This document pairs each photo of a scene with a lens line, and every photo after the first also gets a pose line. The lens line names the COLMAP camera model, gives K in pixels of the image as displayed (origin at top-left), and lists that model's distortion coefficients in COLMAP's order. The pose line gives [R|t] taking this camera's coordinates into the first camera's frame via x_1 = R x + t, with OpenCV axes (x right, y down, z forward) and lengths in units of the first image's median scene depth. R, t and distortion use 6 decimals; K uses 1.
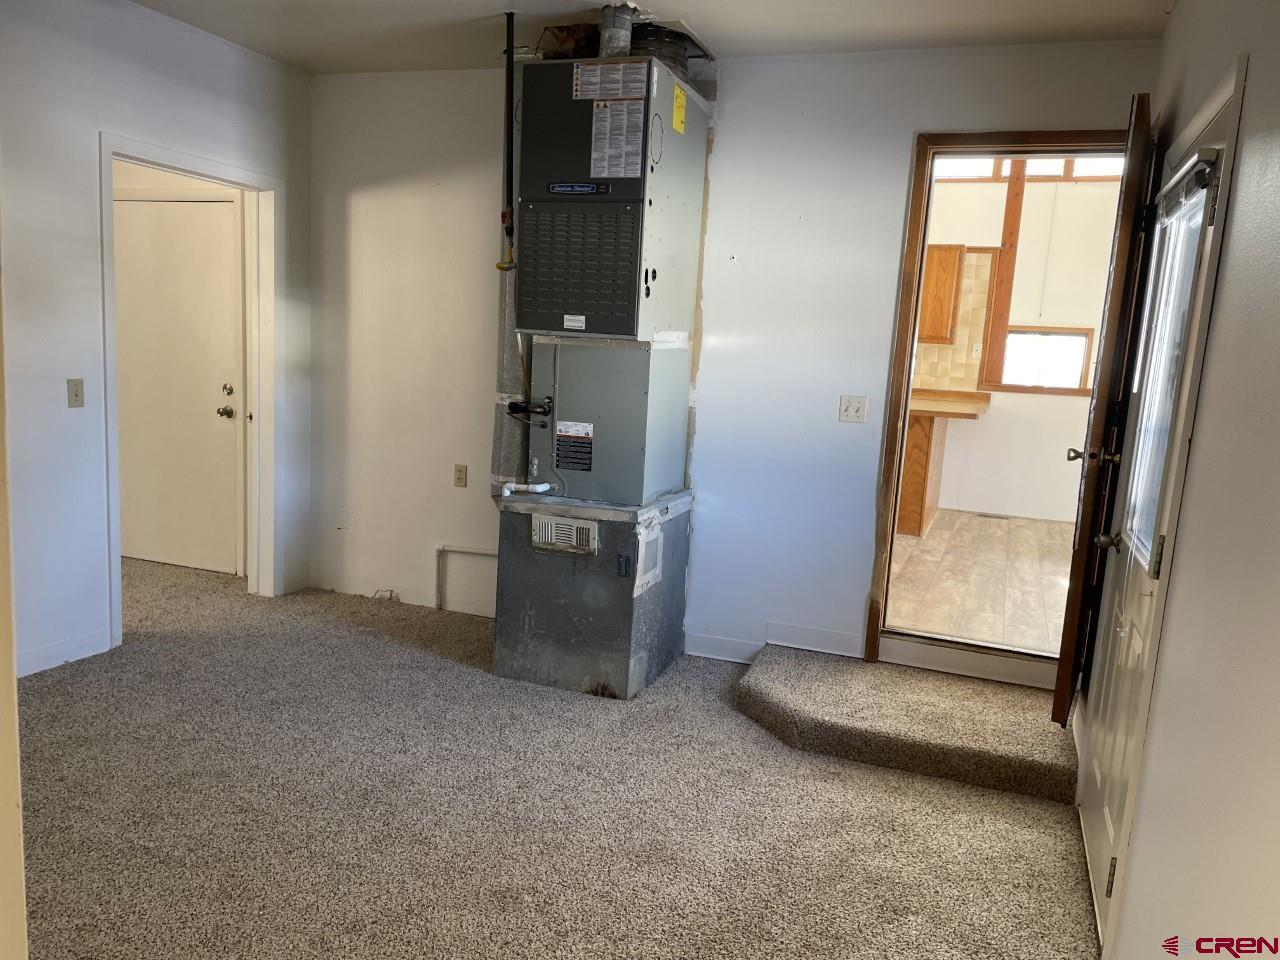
lens RADIAL K [[967.9, 0, 640.0], [0, 967.9, 480.0], [0, 0, 1]] dist [0.098821, -0.130956]
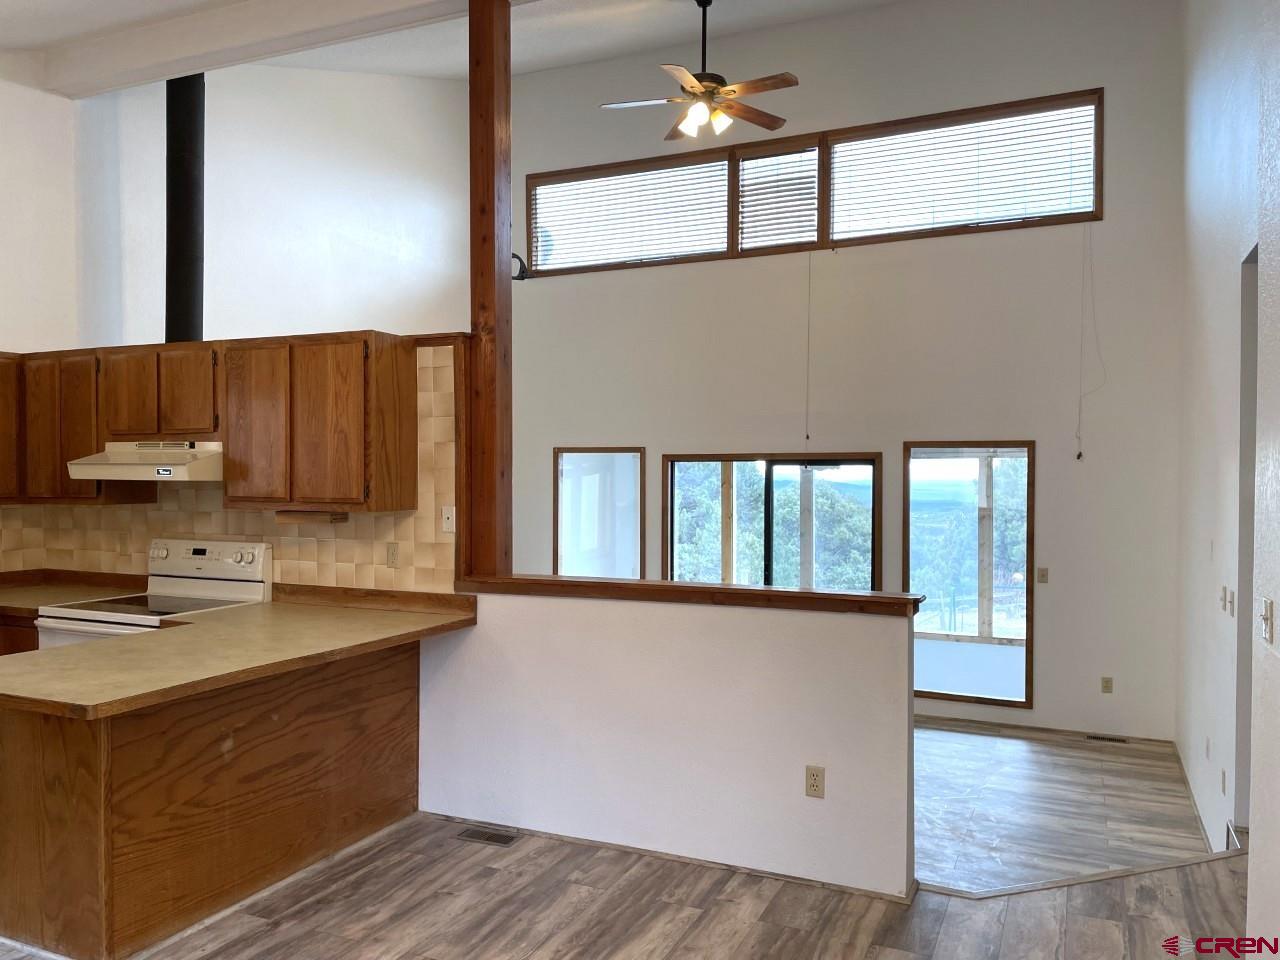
lens RADIAL K [[961.6, 0, 638.9], [0, 961.6, 489.5], [0, 0, 1]] dist [0.101688, -0.126247]
pose [[0.996215, -0.058158, -0.064608, 0.486883], [0.049670, 0.990788, -0.125986, -0.075319], [0.071340, 0.122300, 0.989926, 0.471731]]
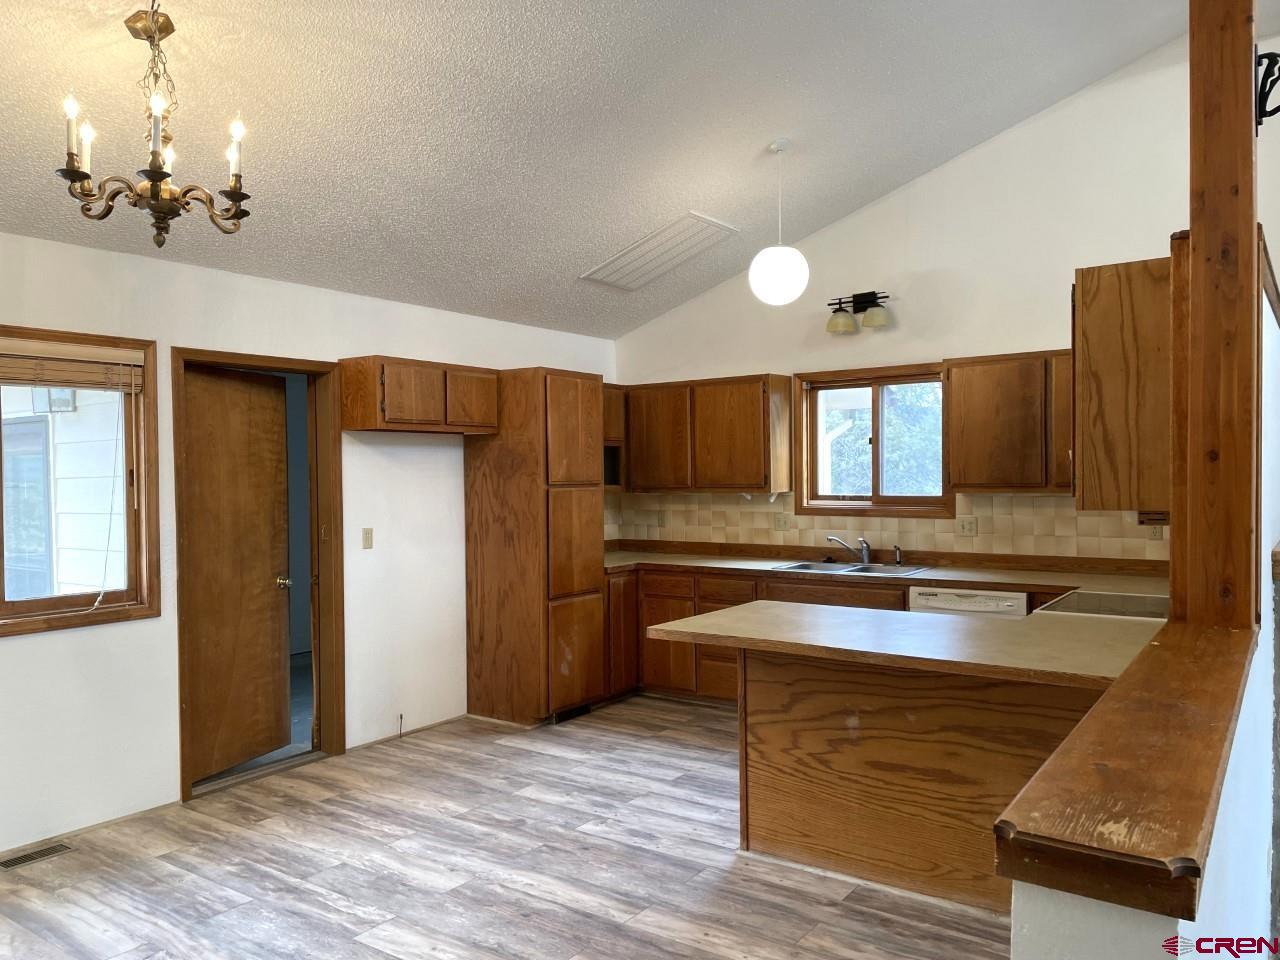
lens RADIAL K [[961.6, 0, 638.9], [0, 961.6, 489.5], [0, 0, 1]] dist [0.101688, -0.126247]
pose [[-0.246841, -0.042632, -0.968118, 0.739194], [-0.135097, 0.990790, -0.009184, -0.116601], [0.959593, 0.128523, -0.250327, 0.905268]]
